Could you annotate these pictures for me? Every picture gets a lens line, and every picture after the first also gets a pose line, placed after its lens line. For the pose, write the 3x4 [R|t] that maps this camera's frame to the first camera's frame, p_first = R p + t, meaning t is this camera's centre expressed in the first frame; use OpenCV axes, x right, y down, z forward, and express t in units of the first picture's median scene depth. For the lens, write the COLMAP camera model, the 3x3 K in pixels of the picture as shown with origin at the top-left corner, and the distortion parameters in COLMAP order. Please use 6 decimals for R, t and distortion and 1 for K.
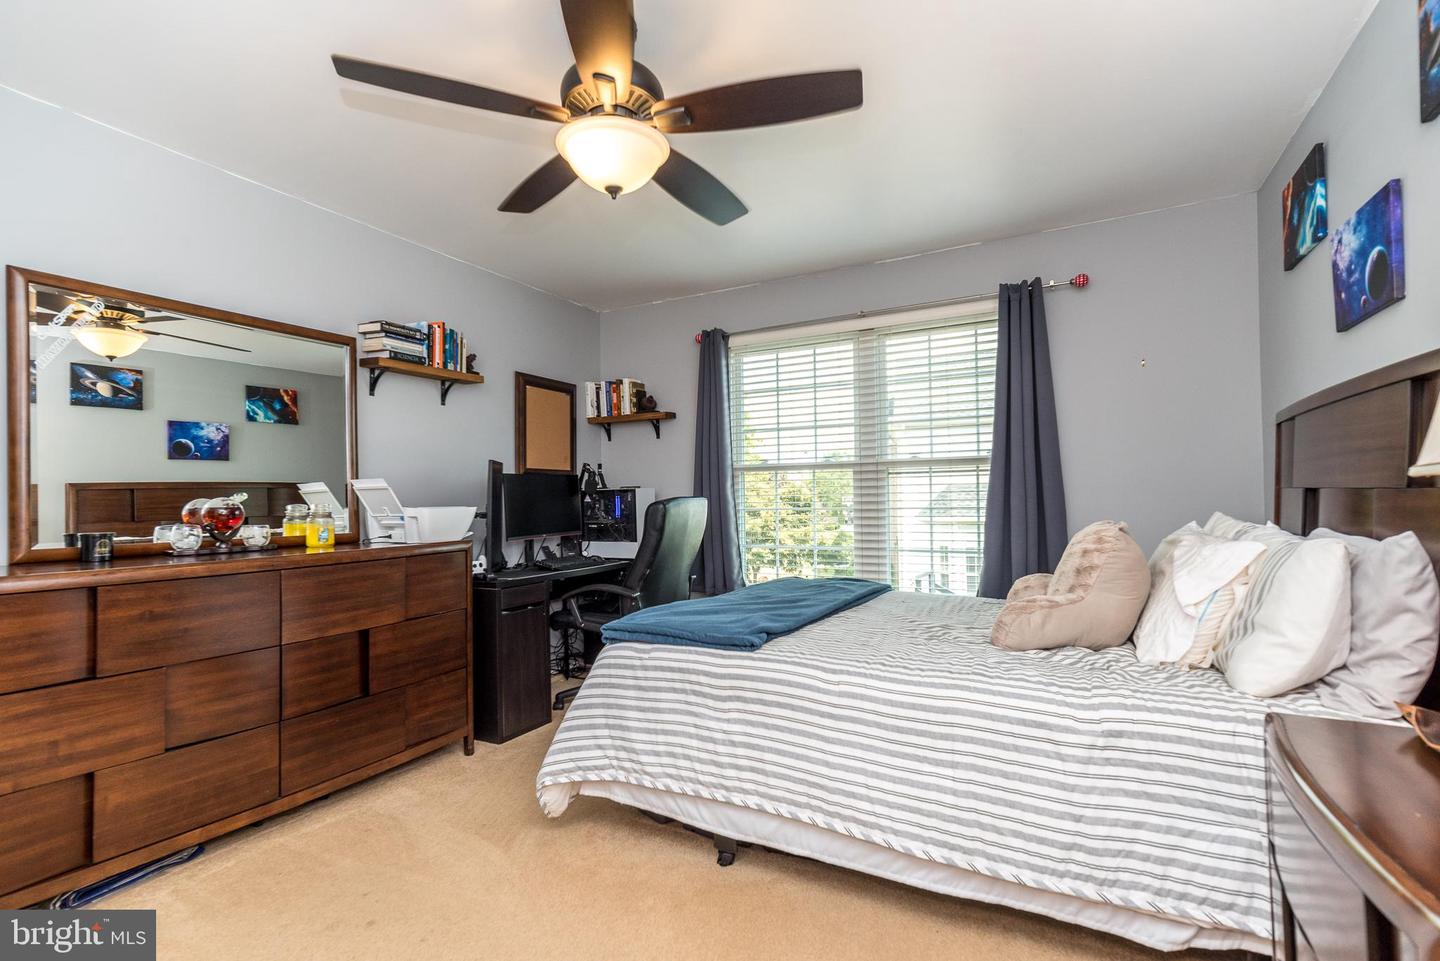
lens RADIAL K [[623.5, 0, 701.0], [0, 623.5, 492.5], [0, 0, 1]] dist [0.004401, 0.002491]
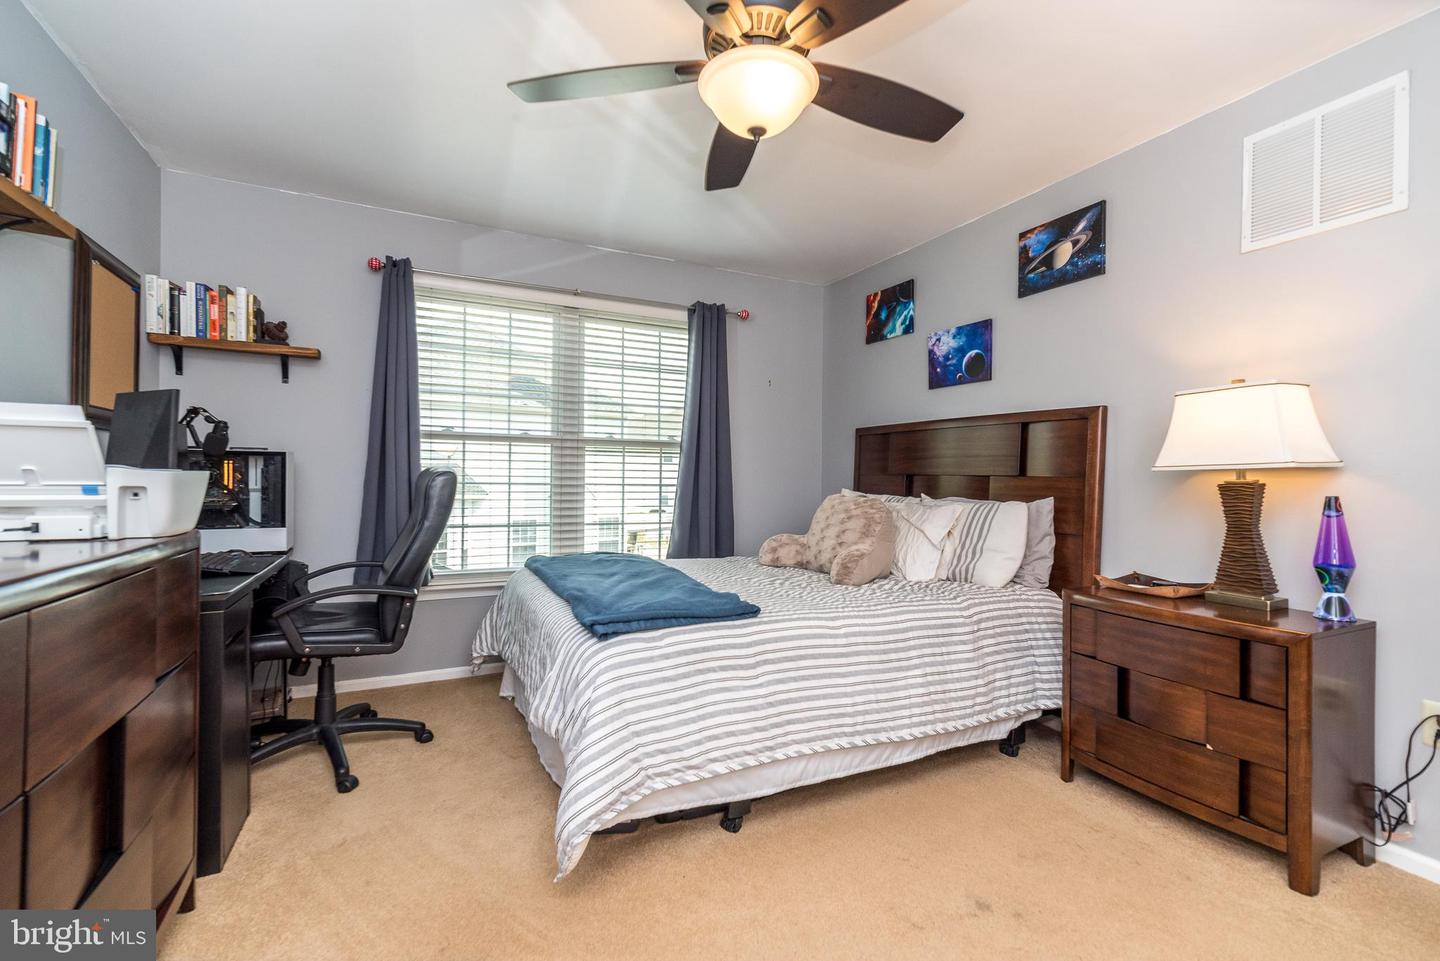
lens RADIAL K [[623.5, 0, 676.6], [0, 623.5, 481.9], [0, 0, 1]] dist [0.004401, 0.002491]
pose [[0.611768, 0.016557, 0.790864, -0.754460], [-0.030095, 0.999544, 0.002353, 0.025697], [-0.790465, -0.025241, 0.611987, 0.421273]]
